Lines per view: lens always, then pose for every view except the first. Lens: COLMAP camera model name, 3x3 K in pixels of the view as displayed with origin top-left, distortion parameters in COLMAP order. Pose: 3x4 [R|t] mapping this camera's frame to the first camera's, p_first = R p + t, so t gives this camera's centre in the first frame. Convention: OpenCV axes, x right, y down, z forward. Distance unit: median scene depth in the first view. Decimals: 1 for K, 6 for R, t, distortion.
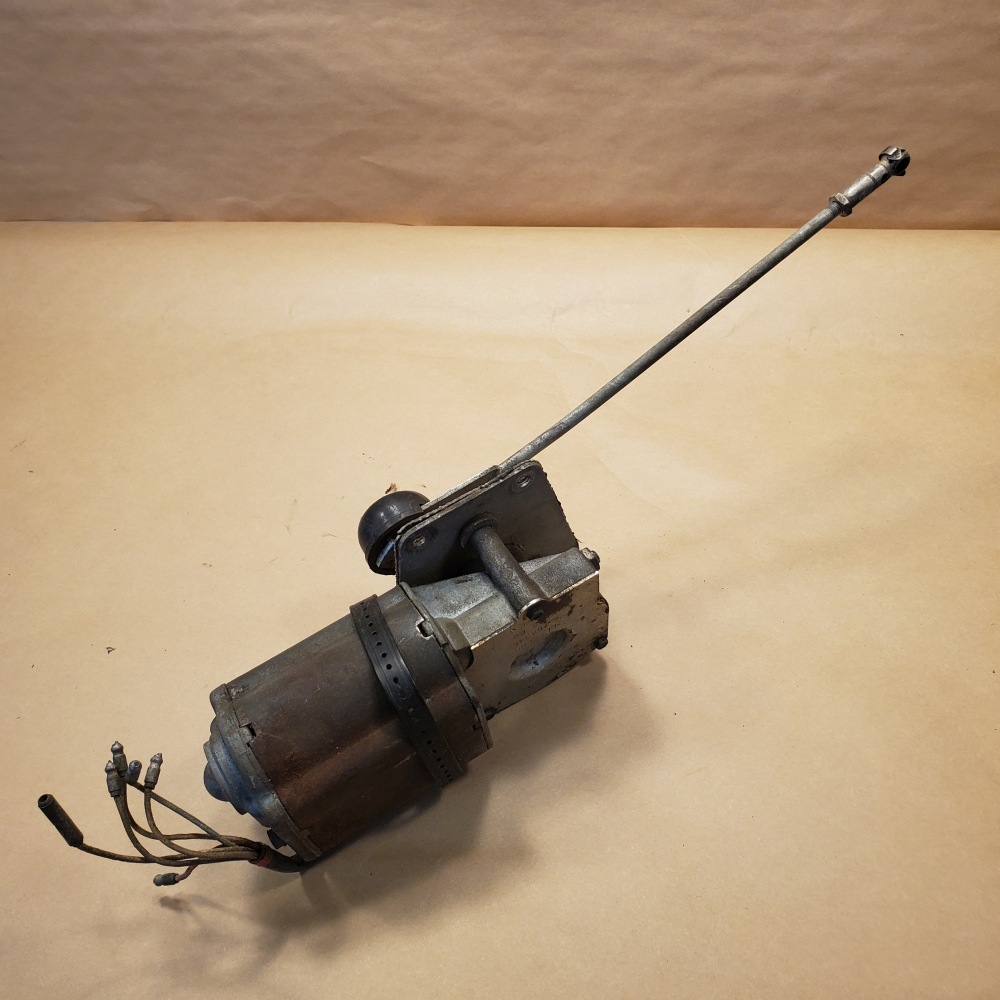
lens RADIAL K [[1045.4, 0, 520.3], [0, 1045.4, 410.6], [0, 0, 1]] dist [0.059365, -0.278481]
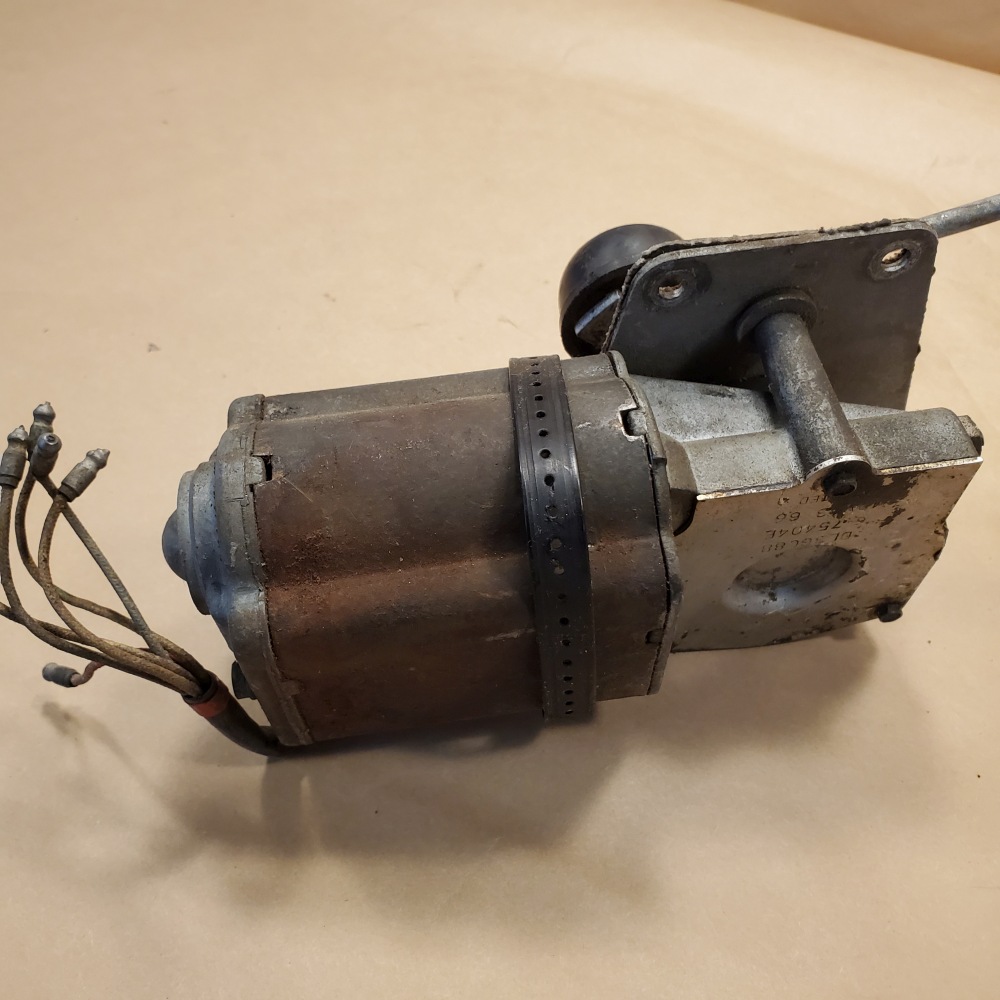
lens RADIAL K [[1015.1, 0, 496.6], [0, 1015.1, 468.3], [0, 0, 1]] dist [0.194027, -0.823084]
pose [[0.913824, 0.363722, -0.180644, -0.050230], [-0.356798, 0.931507, 0.070635, 0.206771], [0.193963, -0.000095, 0.981009, 0.464974]]
